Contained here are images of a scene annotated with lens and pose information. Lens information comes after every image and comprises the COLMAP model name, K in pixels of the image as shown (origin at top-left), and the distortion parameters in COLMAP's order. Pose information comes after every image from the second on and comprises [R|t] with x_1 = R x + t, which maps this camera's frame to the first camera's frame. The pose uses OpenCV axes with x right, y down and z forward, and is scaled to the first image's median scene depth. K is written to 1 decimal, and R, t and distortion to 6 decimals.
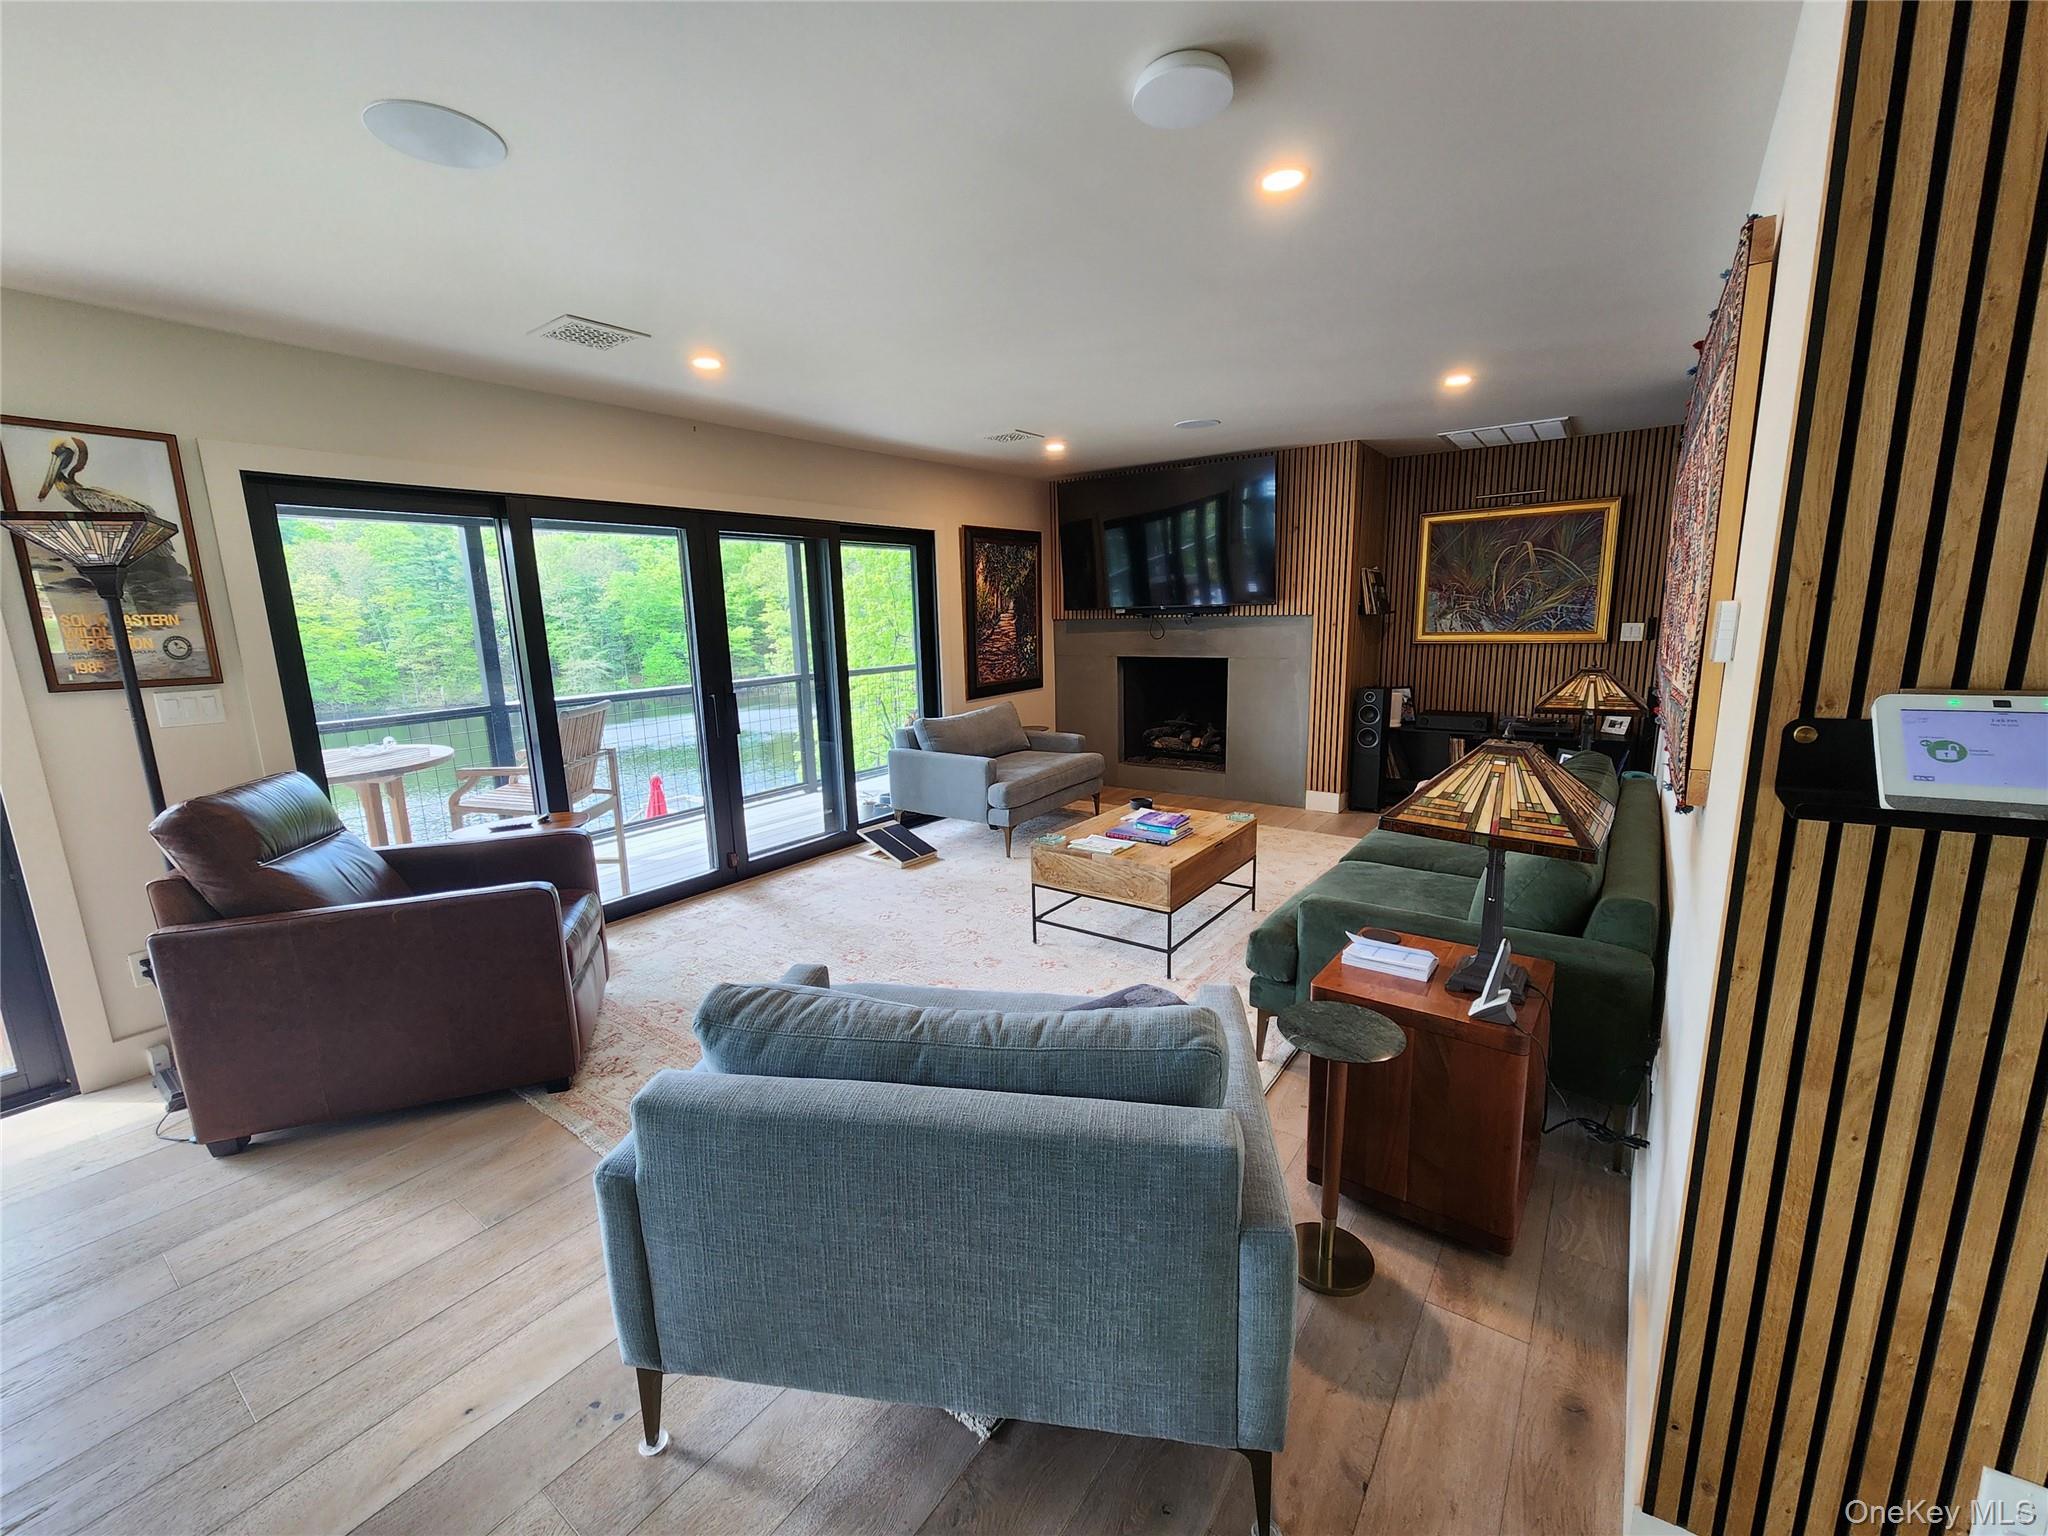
lens RADIAL K [[833.1, 0, 1017.4], [0, 833.1, 771.8], [0, 0, 1]] dist [0.001044, 0.000343]
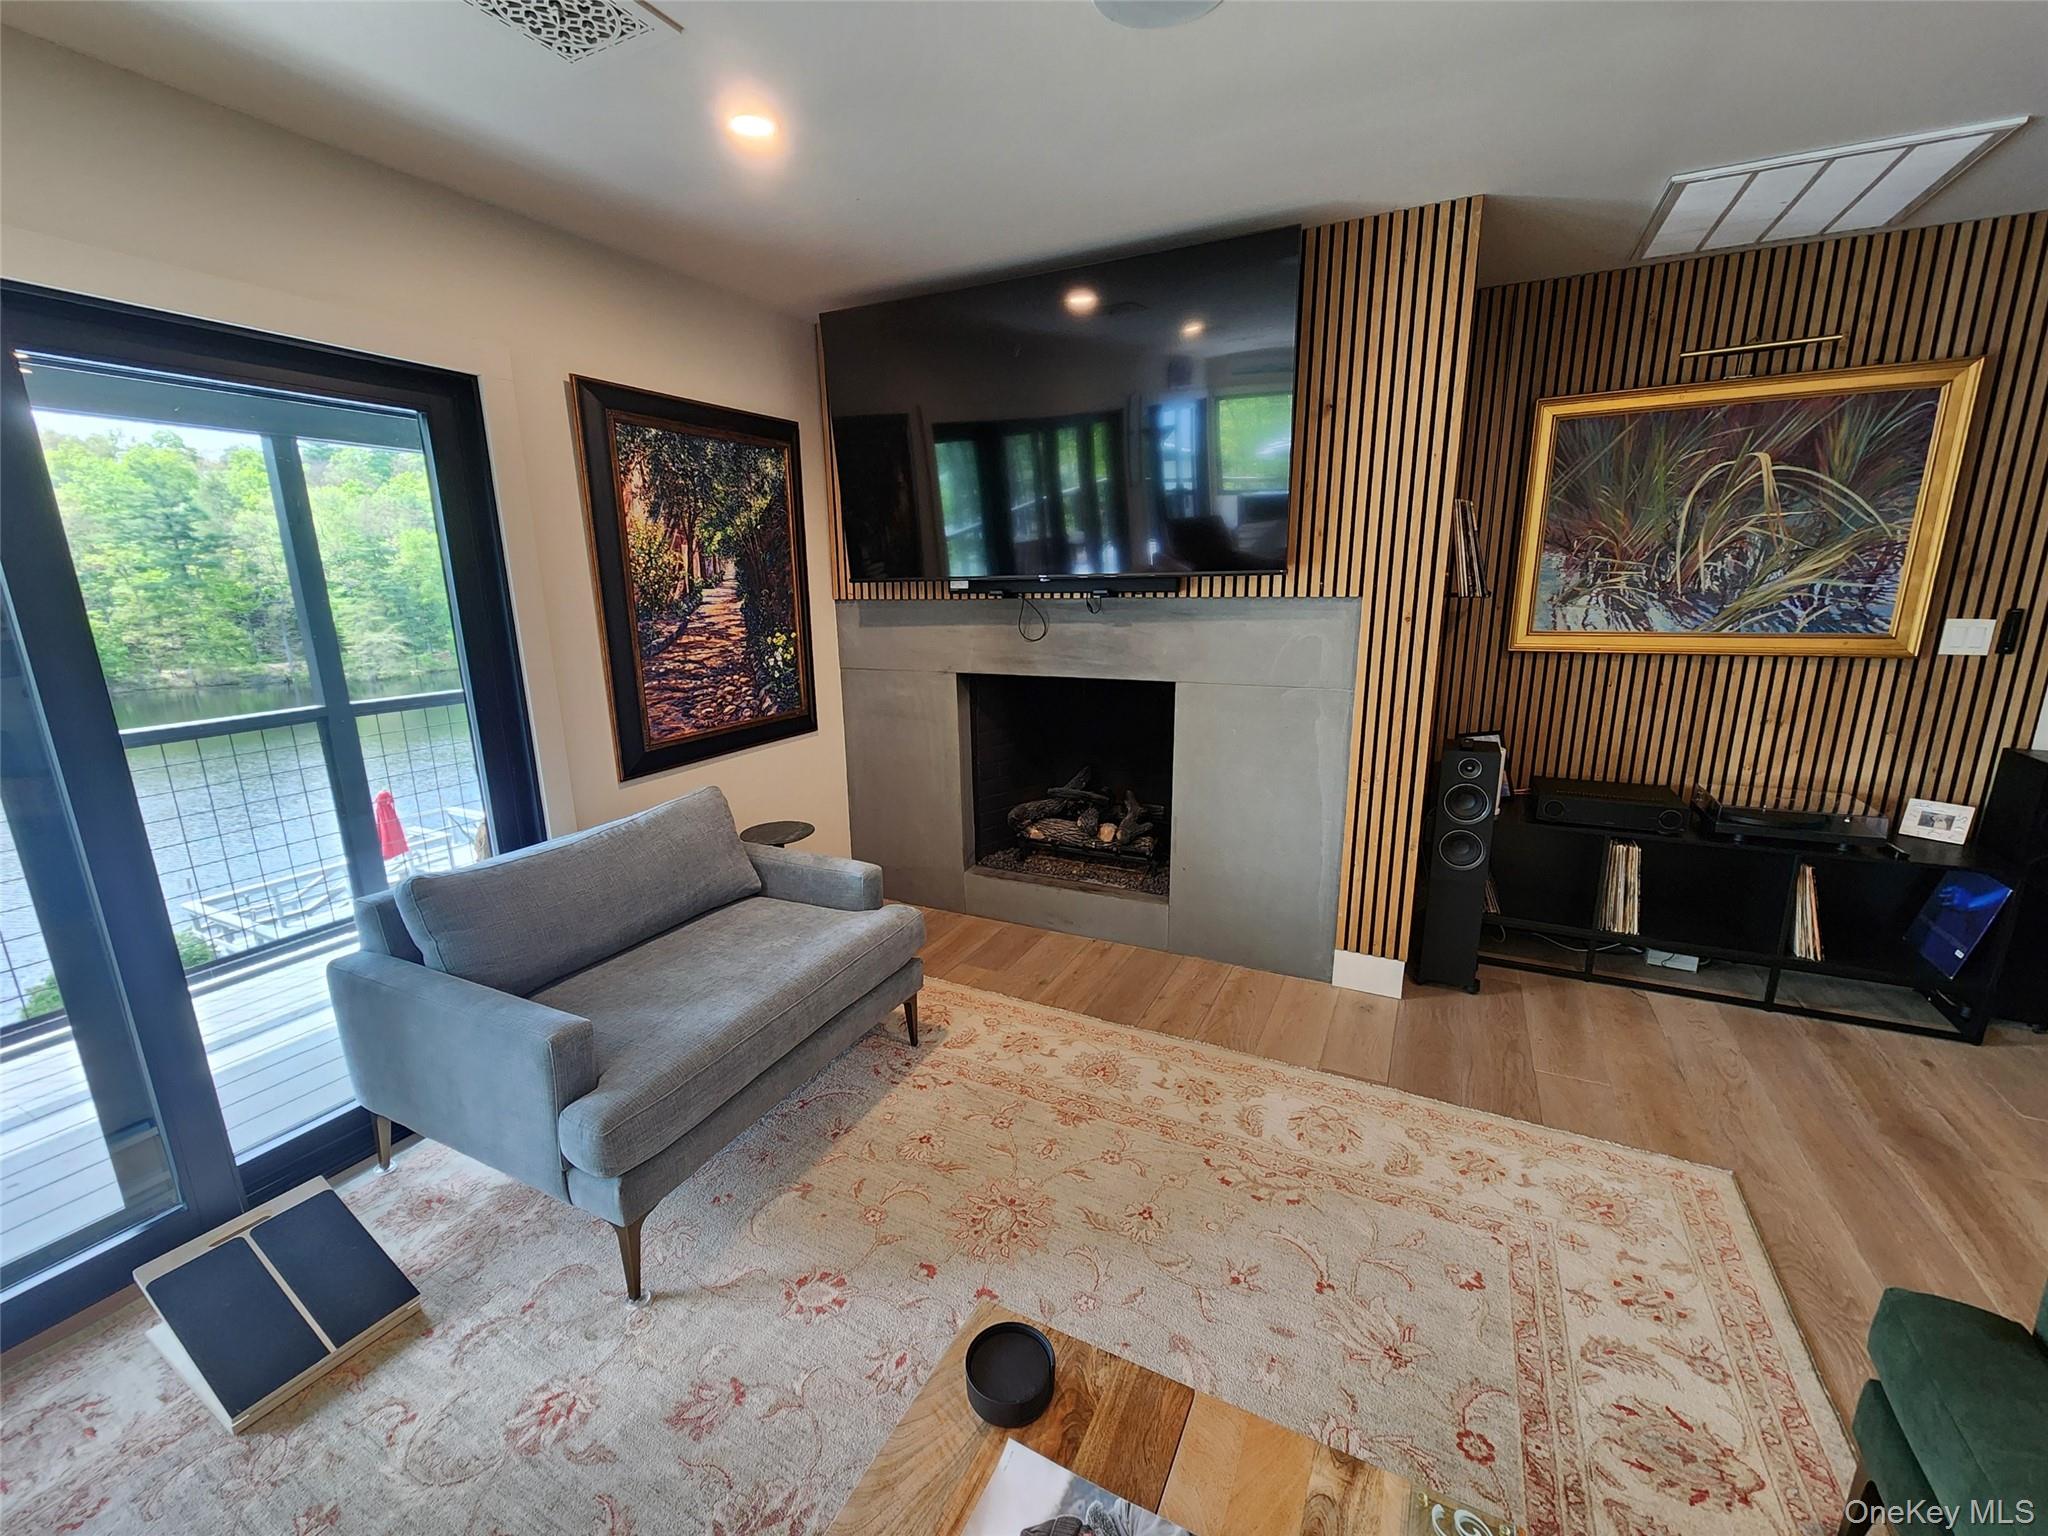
lens RADIAL K [[833.1, 0, 1017.4], [0, 833.1, 771.8], [0, 0, 1]] dist [0.001044, 0.000343]
pose [[0.986724, -0.027407, 0.160077, 0.077534], [0.021851, 0.999100, 0.036365, -0.101596], [-0.160929, -0.032384, 0.986435, 0.514457]]
